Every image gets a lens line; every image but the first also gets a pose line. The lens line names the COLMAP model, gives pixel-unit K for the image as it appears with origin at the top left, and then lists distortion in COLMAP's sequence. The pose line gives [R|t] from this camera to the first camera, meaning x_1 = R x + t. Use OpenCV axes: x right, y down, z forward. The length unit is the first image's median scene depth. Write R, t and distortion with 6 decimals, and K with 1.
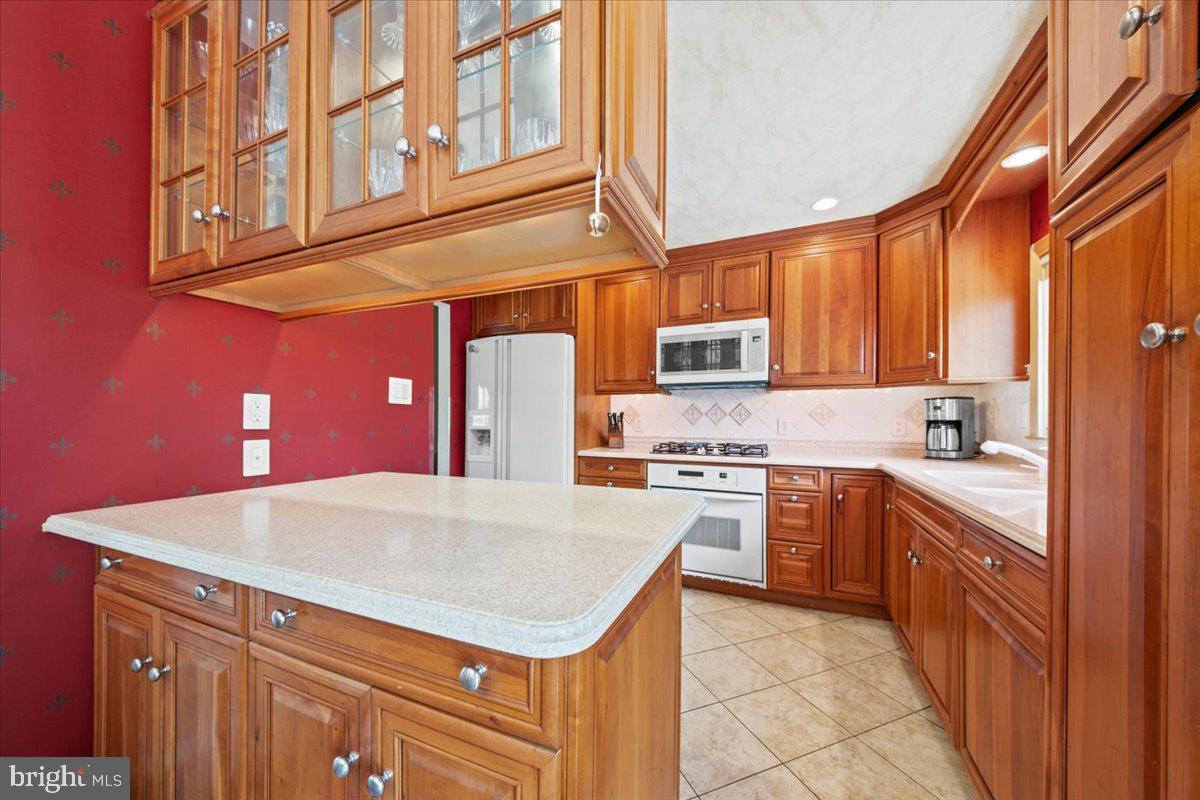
lens RADIAL K [[413.9, 0, 600.0], [0, 413.9, 400.0], [0, 0, 1]] dist [-0.000177, -0.000067]
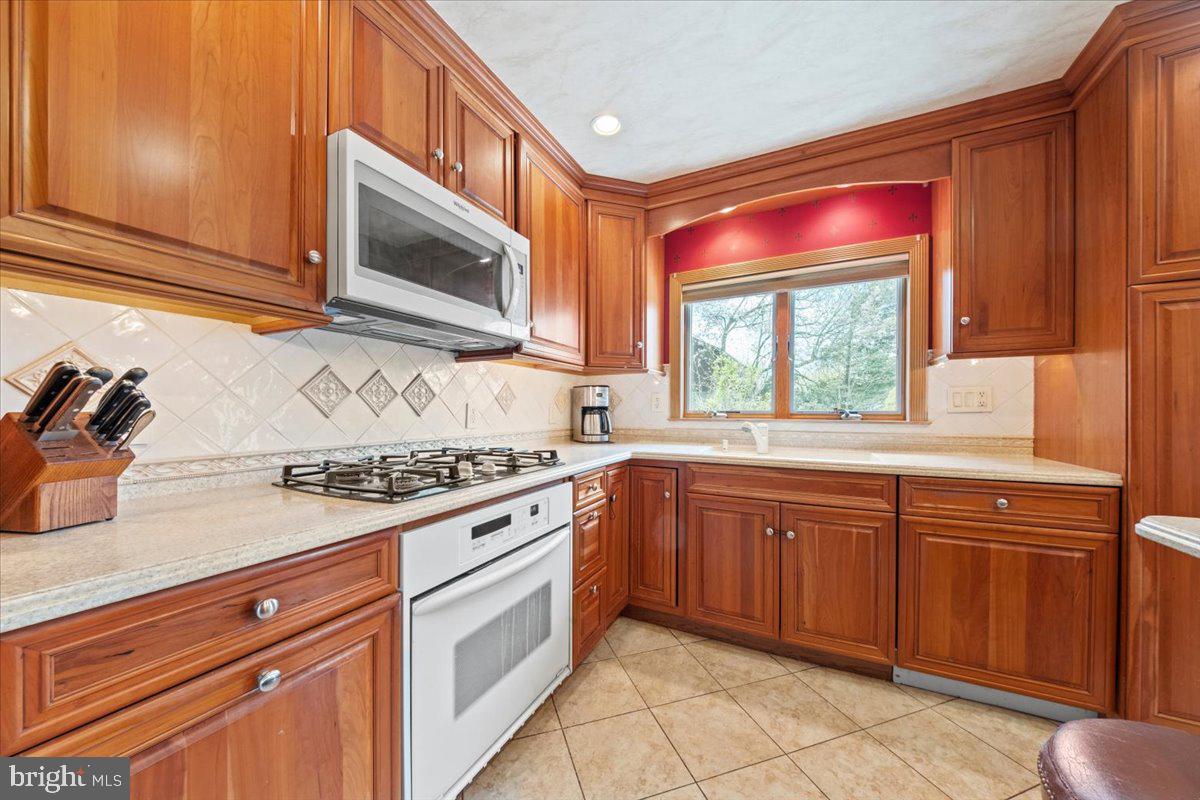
lens RADIAL K [[412.6, 0, 591.9], [0, 412.6, 409.6], [0, 0, 1]] dist [0.016942, -0.011554]
pose [[0.055763, 0.000054, 0.998444, -0.223119], [-0.046323, 0.998923, 0.002533, 0.052216], [-0.997369, -0.046393, 0.055705, 0.928803]]
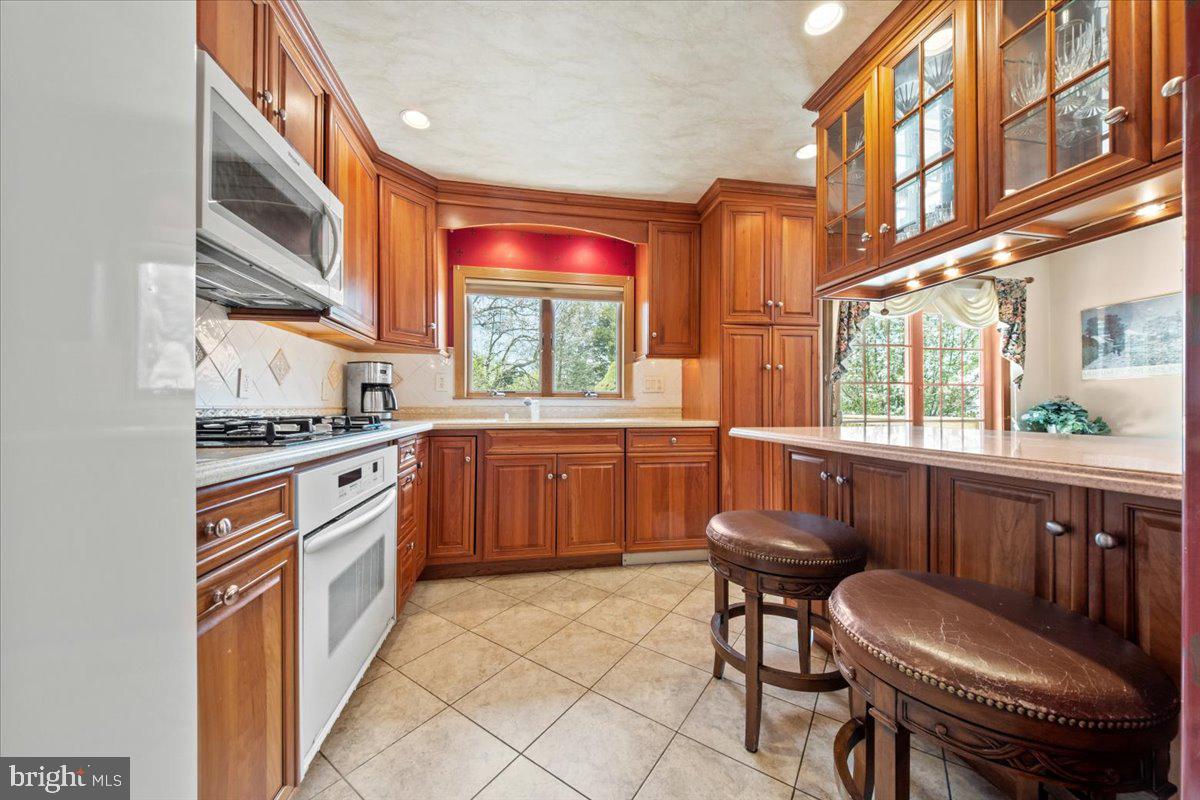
lens RADIAL K [[413.9, 0, 600.0], [0, 413.9, 400.0], [0, 0, 1]] dist [-0.000177, -0.000067]
pose [[-0.570530, 0.011803, 0.821192, -0.337060], [-0.040928, 0.998246, -0.042783, 0.107771], [-0.820257, -0.058019, -0.569046, 1.103590]]
